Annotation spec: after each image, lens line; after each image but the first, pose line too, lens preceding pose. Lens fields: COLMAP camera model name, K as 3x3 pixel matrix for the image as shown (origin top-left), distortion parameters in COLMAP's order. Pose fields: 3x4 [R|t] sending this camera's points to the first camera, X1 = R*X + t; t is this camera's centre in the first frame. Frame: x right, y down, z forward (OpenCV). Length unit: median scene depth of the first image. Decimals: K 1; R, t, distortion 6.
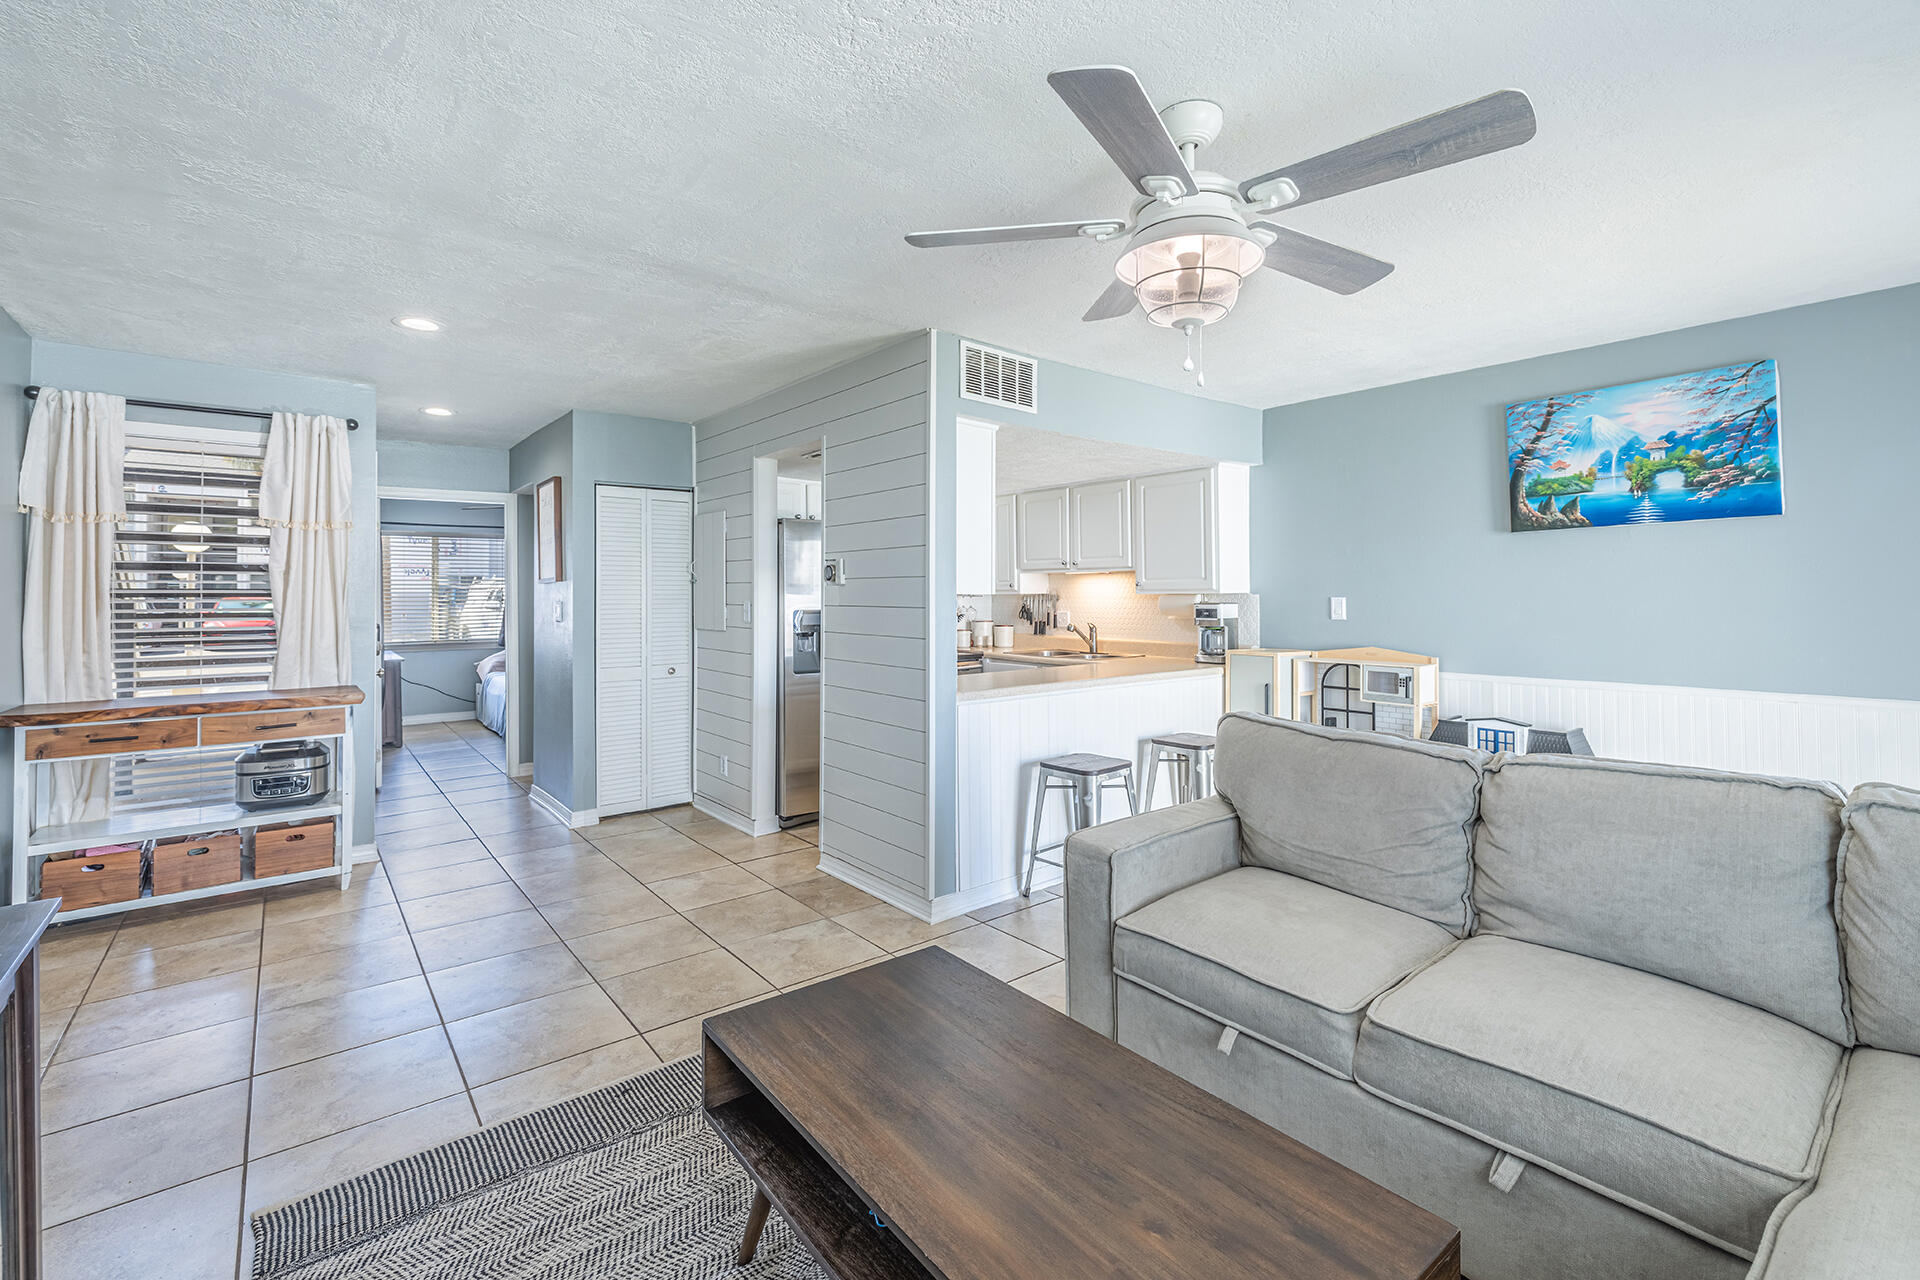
lens RADIAL K [[833.0, 0, 961.5], [0, 833.0, 576.8], [0, 0, 1]] dist [0.006299, 0.000284]
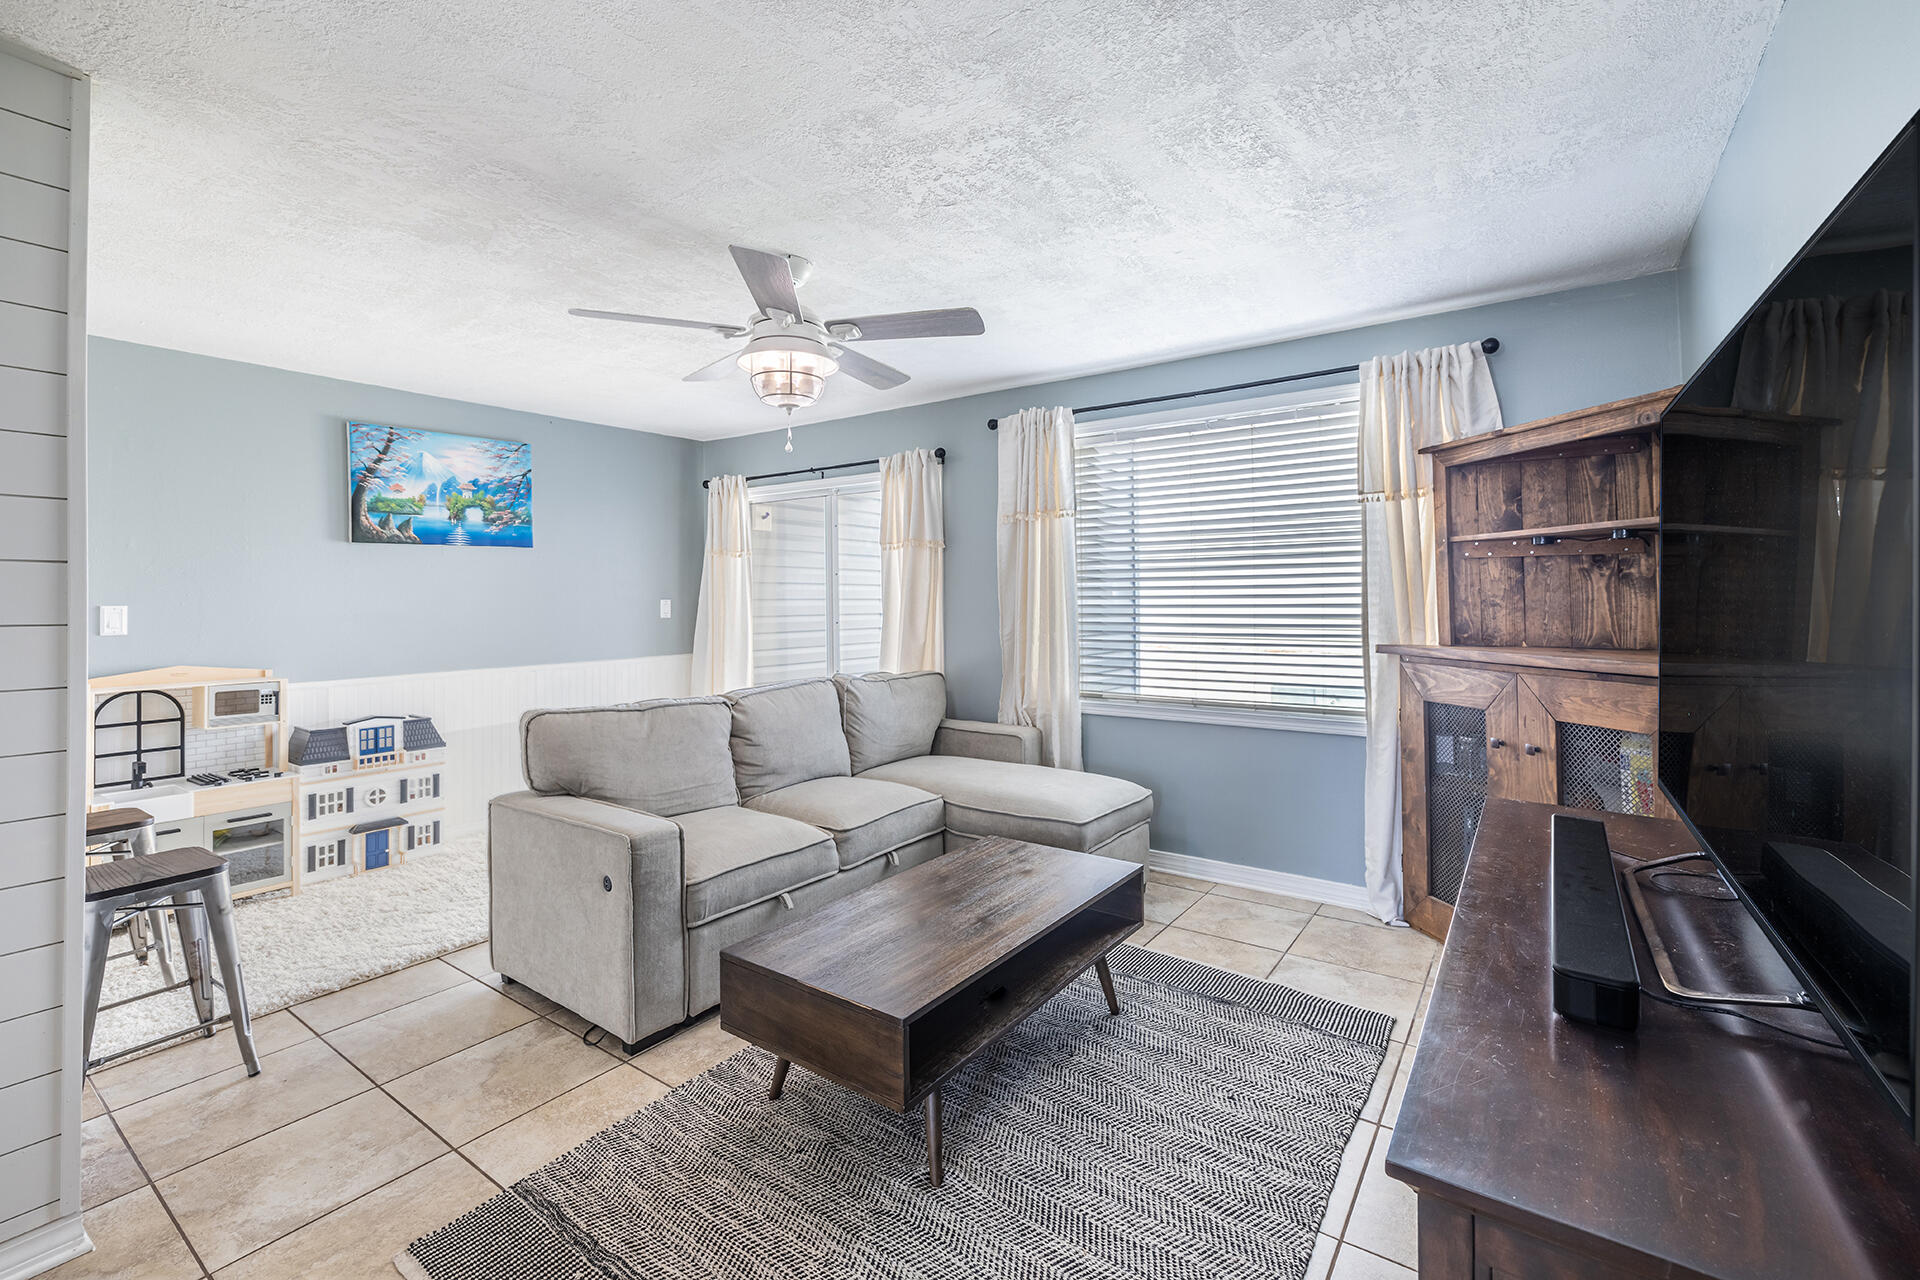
lens RADIAL K [[833.0, 0, 965.6], [0, 833.0, 589.5], [0, 0, 1]] dist [0.006299, 0.000284]
pose [[-0.270447, 0.014117, 0.962631, -0.606942], [-0.012348, 0.999759, -0.018131, 0.017079], [-0.962656, -0.016790, -0.270208, 0.567719]]
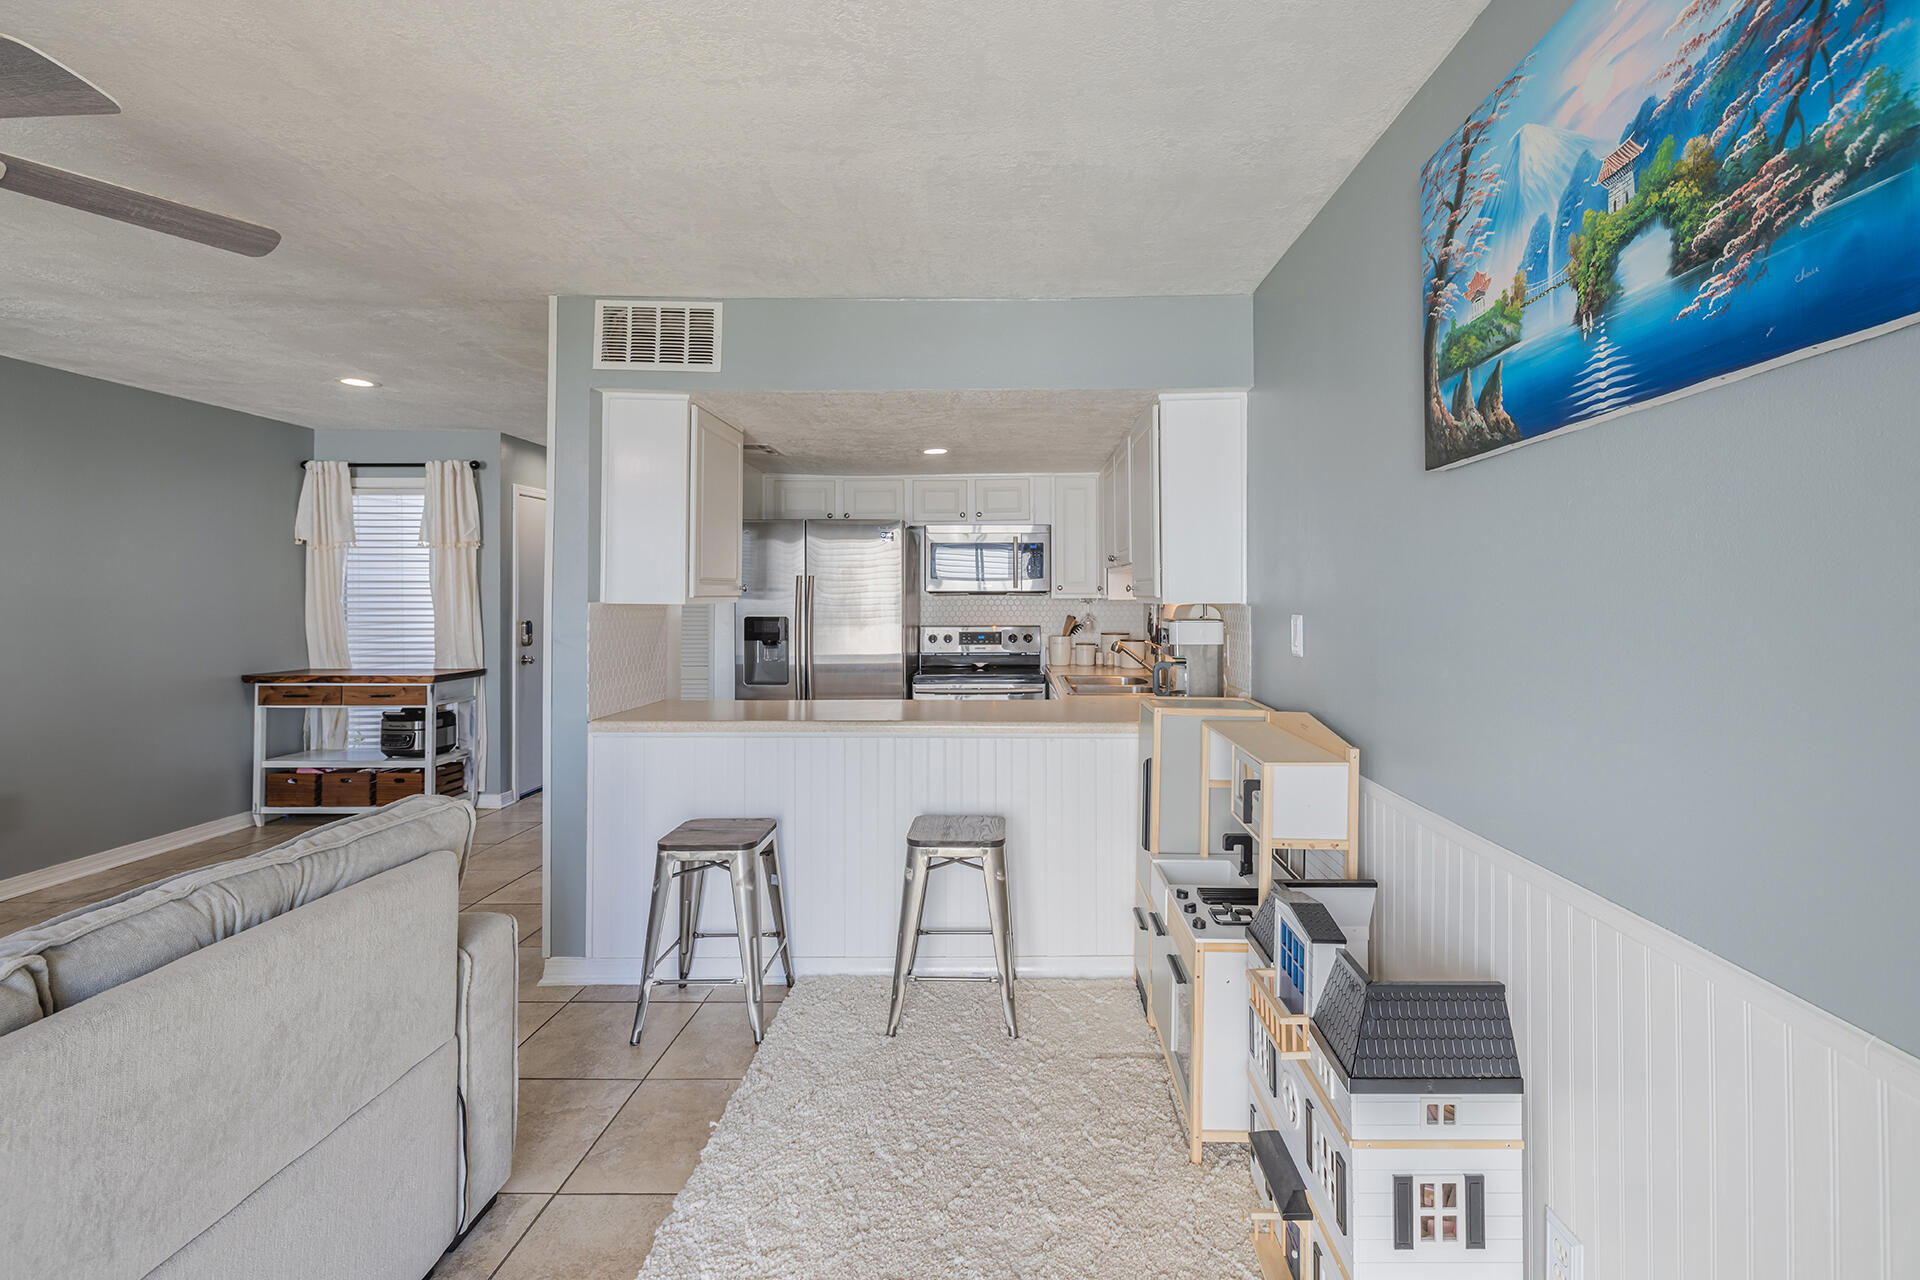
lens RADIAL K [[833.0, 0, 1021.8], [0, 833.0, 589.8], [0, 0, 1]] dist [0.006299, 0.000284]
pose [[0.781379, -0.000077, -0.624057, 0.808161], [0.011328, 0.999837, 0.014060, -0.000916], [0.623954, -0.018056, 0.781253, 0.574834]]
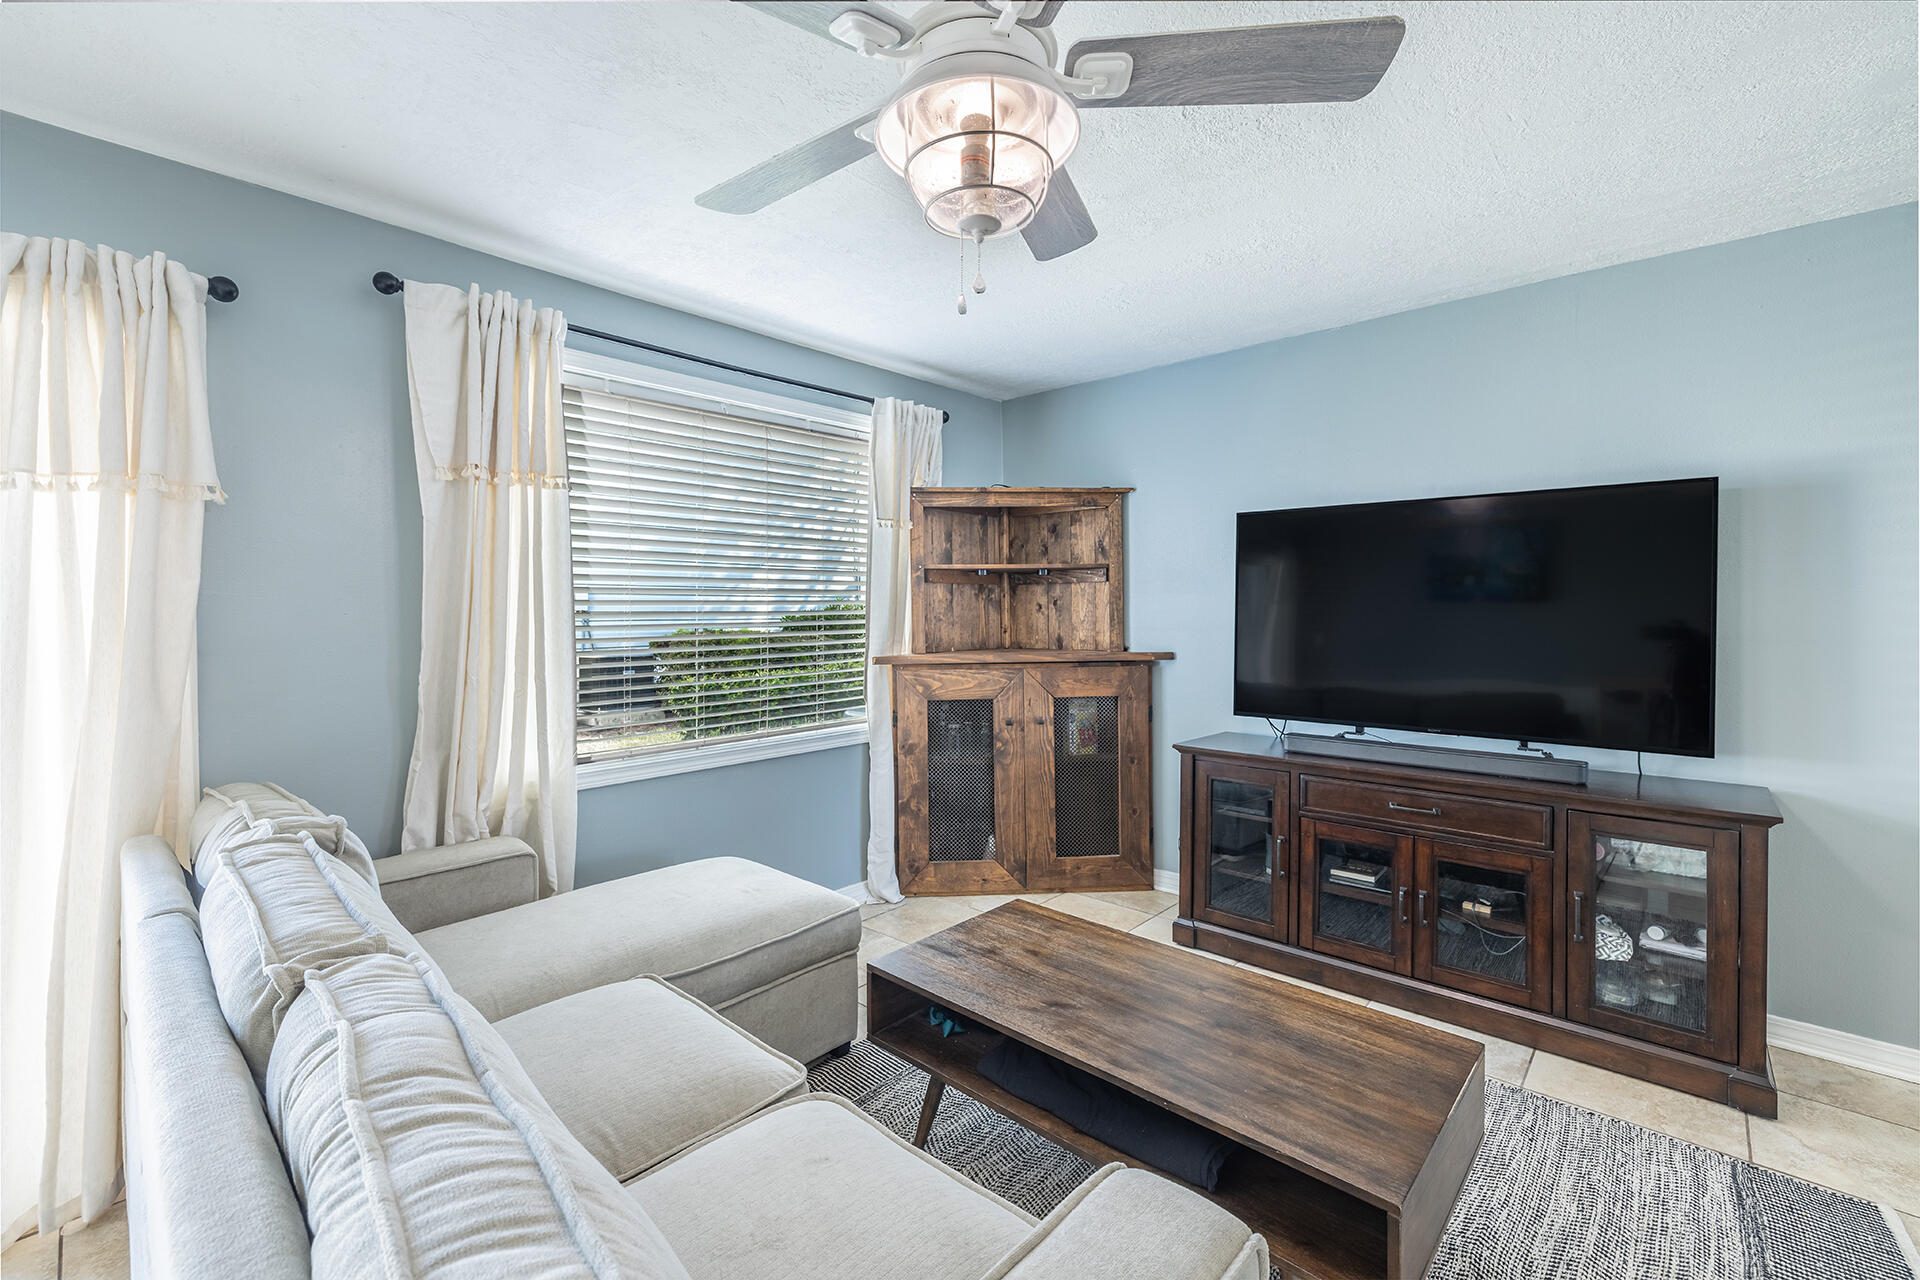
lens RADIAL K [[833.0, 0, 972.1], [0, 833.0, 610.4], [0, 0, 1]] dist [0.006299, 0.000284]
pose [[-0.987535, 0.003383, -0.157364, 0.178836], [0.007004, 0.999723, -0.022462, 0.022690], [0.157245, -0.023284, -0.987285, 0.893457]]
